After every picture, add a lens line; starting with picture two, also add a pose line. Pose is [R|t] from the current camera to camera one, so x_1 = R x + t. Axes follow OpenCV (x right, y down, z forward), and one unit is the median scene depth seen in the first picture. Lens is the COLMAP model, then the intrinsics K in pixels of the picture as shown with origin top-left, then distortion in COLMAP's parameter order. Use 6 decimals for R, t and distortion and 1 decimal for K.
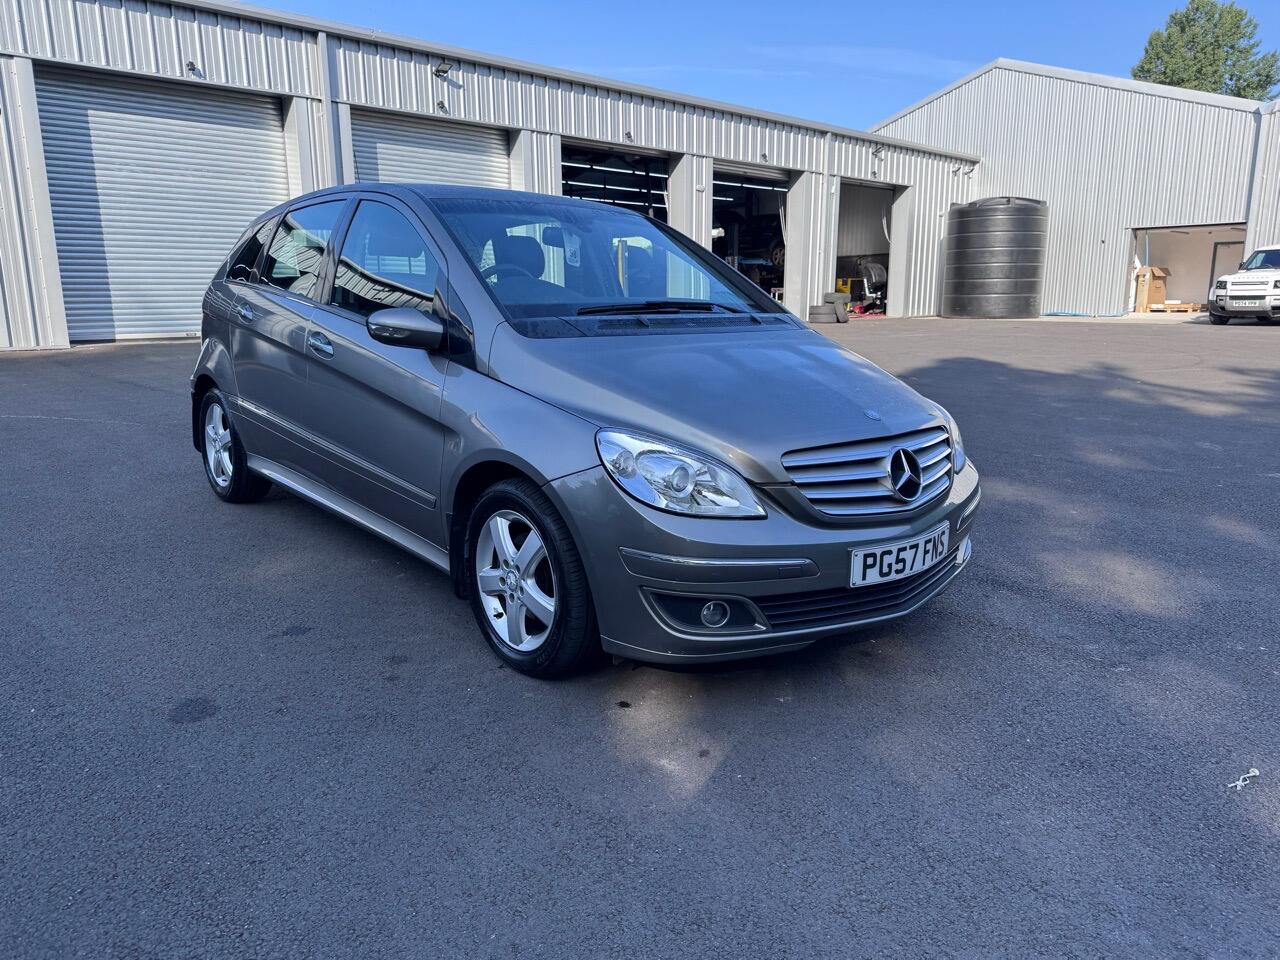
lens RADIAL K [[888.6, 0, 640.0], [0, 888.6, 480.0], [0, 0, 1]] dist [0.017865, -0.010095]
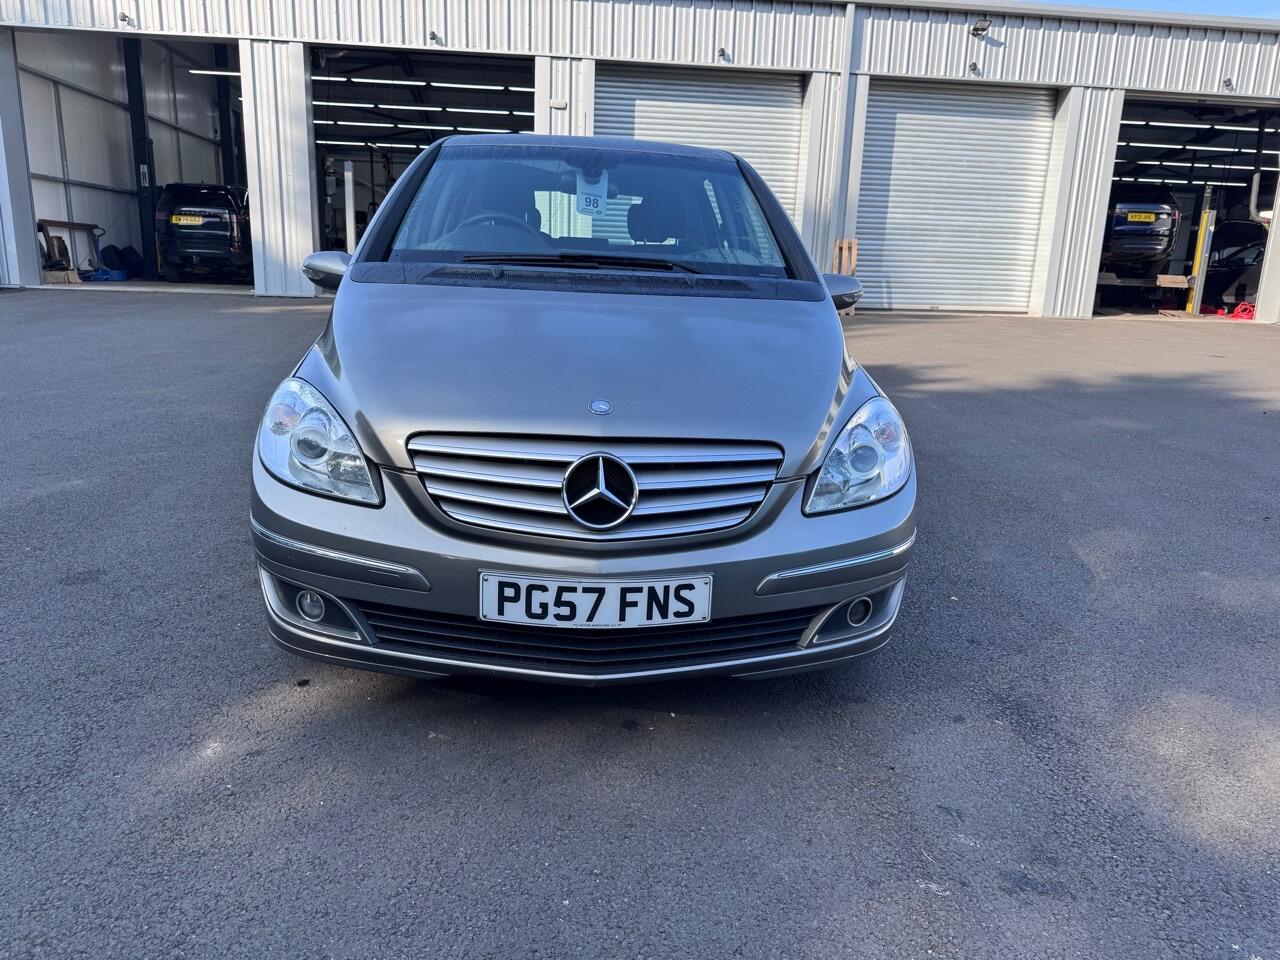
lens RADIAL K [[888.6, 0, 640.0], [0, 888.6, 480.0], [0, 0, 1]] dist [0.017865, -0.010095]
pose [[0.804632, 0.169496, -0.569068, 0.114345], [-0.157562, 0.984983, 0.070591, -0.010951], [0.572487, 0.032864, 0.819255, 0.066961]]
